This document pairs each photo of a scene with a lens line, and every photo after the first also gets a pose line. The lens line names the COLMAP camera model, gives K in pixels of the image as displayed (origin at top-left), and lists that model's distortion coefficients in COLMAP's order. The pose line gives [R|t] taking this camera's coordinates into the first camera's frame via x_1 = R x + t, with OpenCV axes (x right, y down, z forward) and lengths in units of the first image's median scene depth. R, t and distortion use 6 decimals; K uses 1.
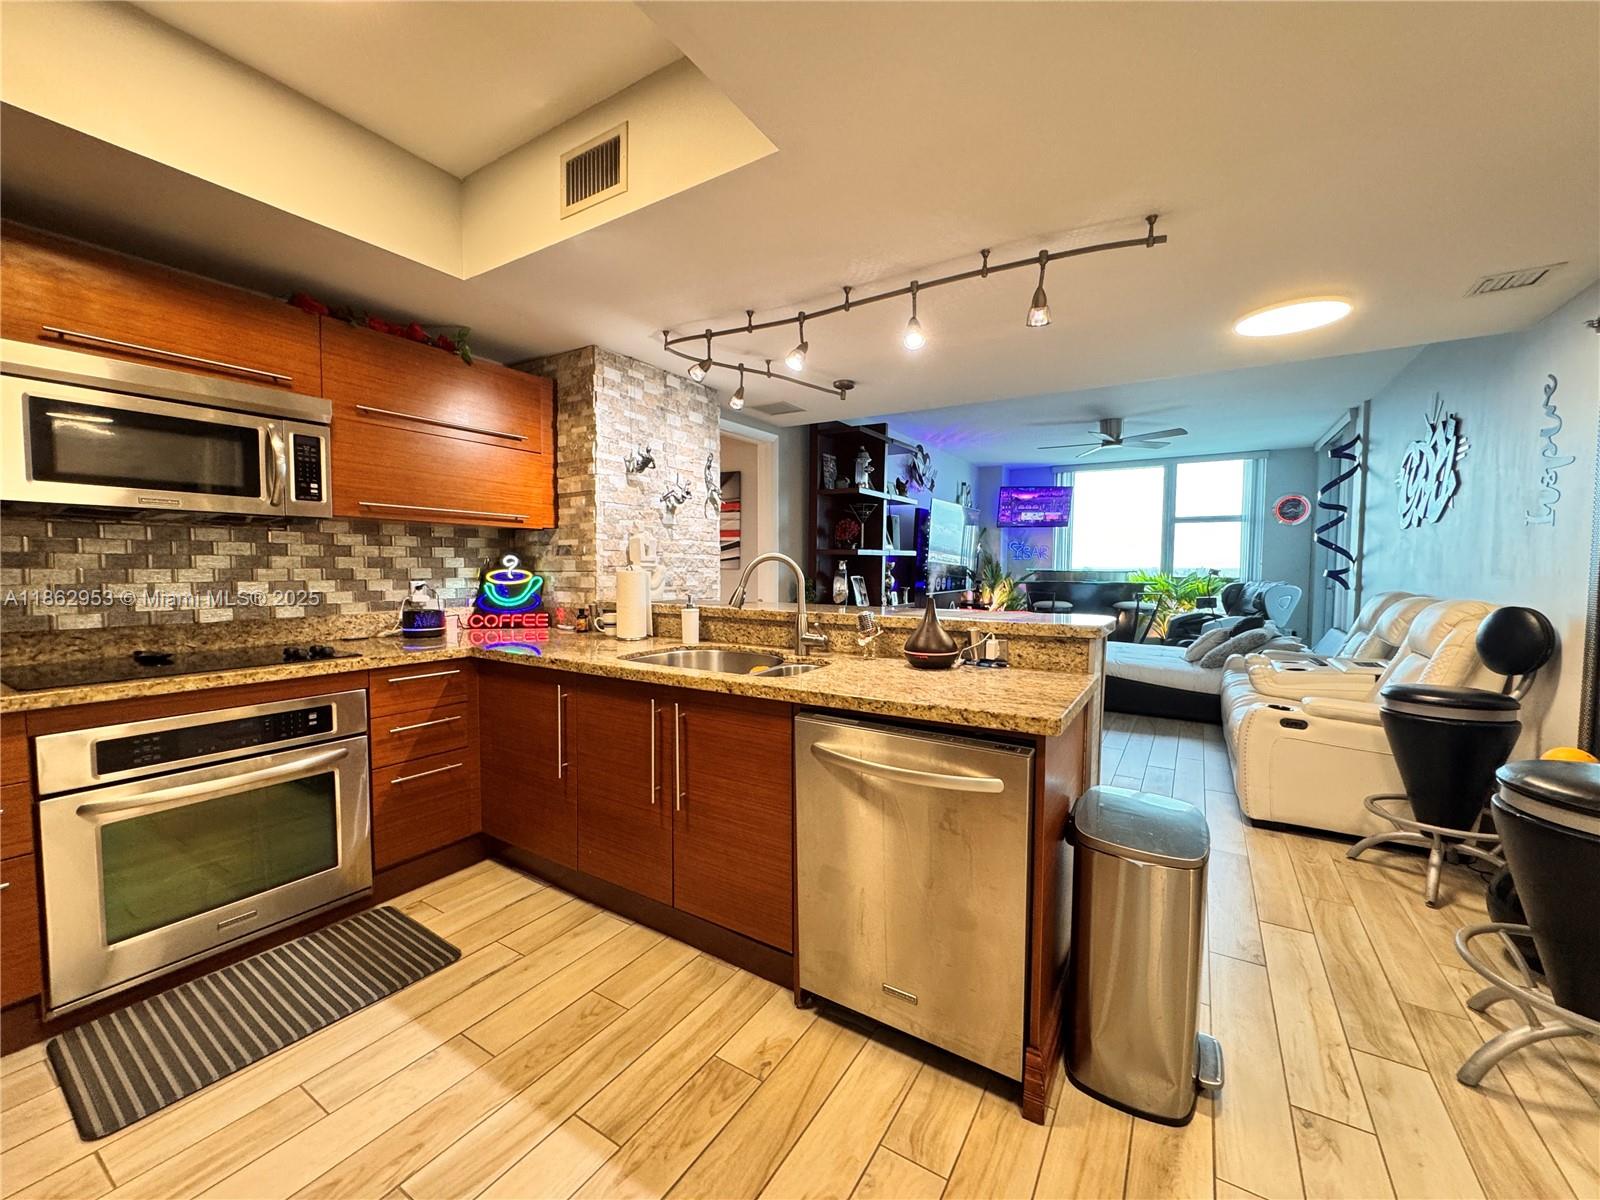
lens RADIAL K [[640.2, 0, 791.7], [0, 640.2, 598.0], [0, 0, 1]] dist [-0.003588, -0.000239]
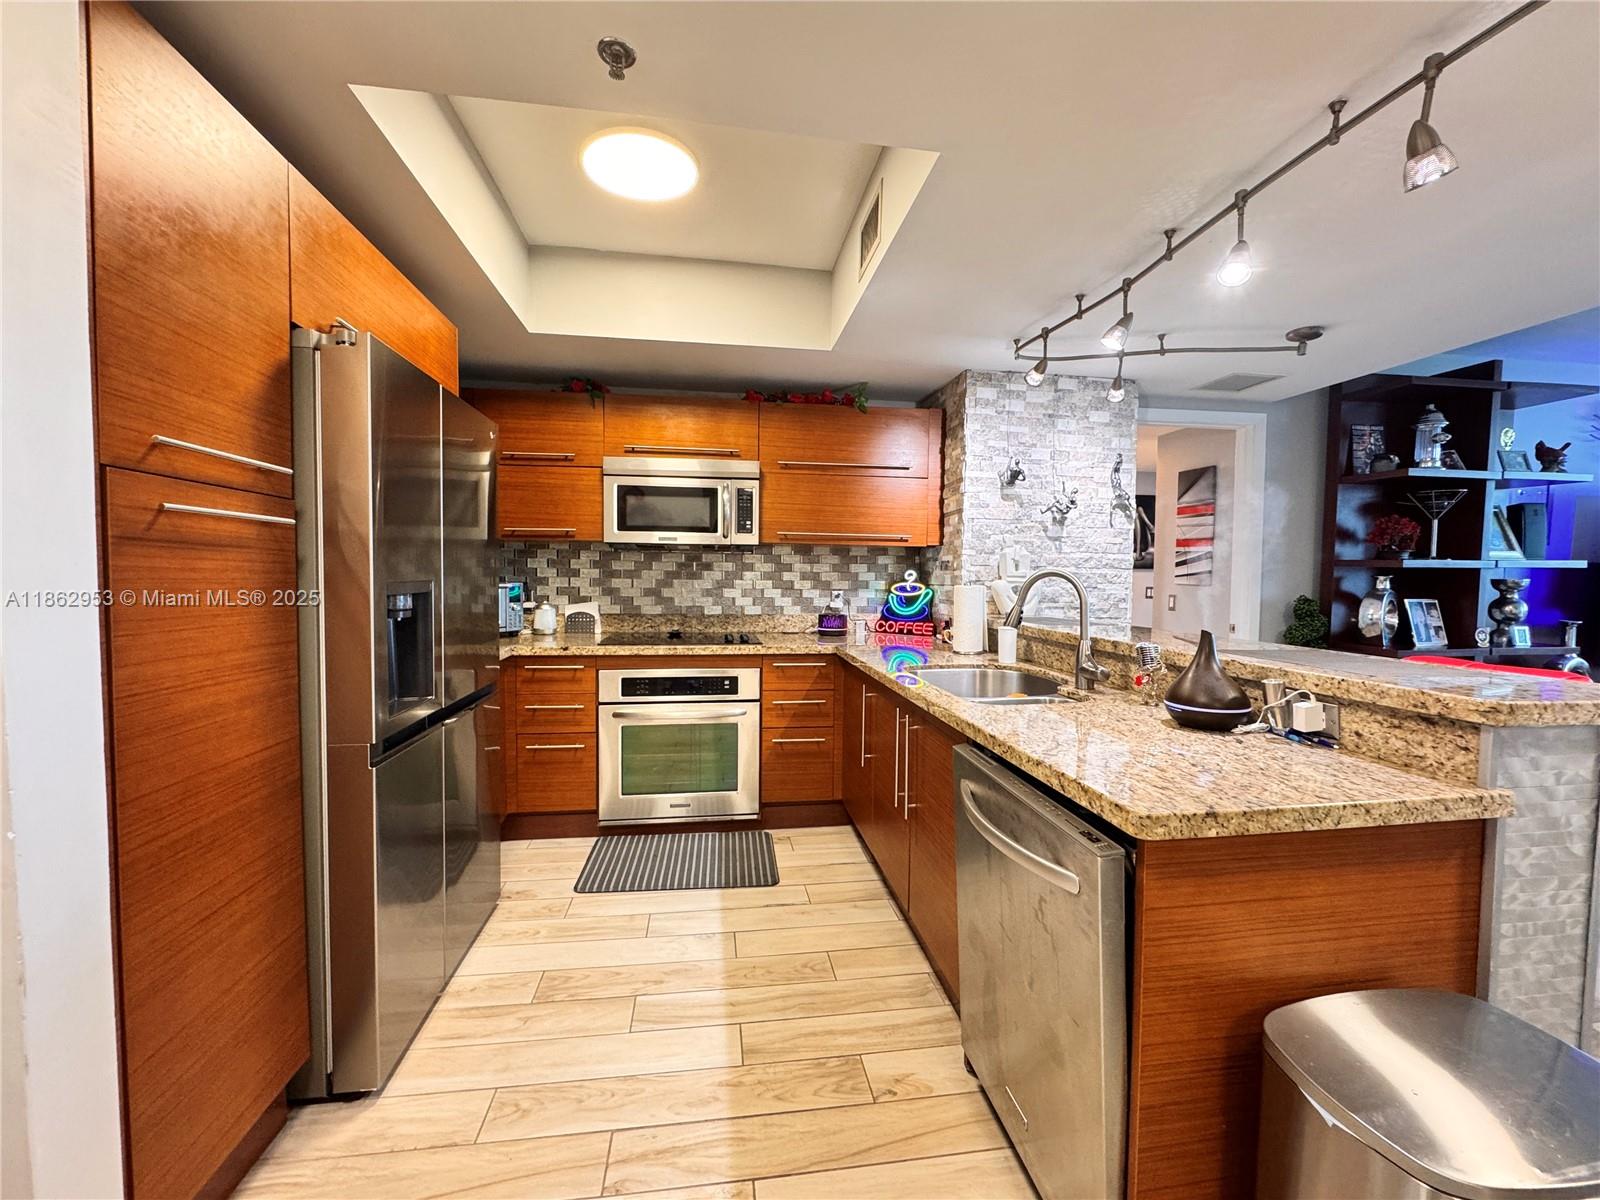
lens RADIAL K [[640.2, 0, 807.2], [0, 640.2, 598.2], [0, 0, 1]] dist [-0.003588, -0.000239]
pose [[0.647888, 0.031388, -0.761089, 0.308211], [-0.046158, 0.998932, 0.001905, -0.011048], [0.760336, 0.033897, 0.648645, 0.125095]]
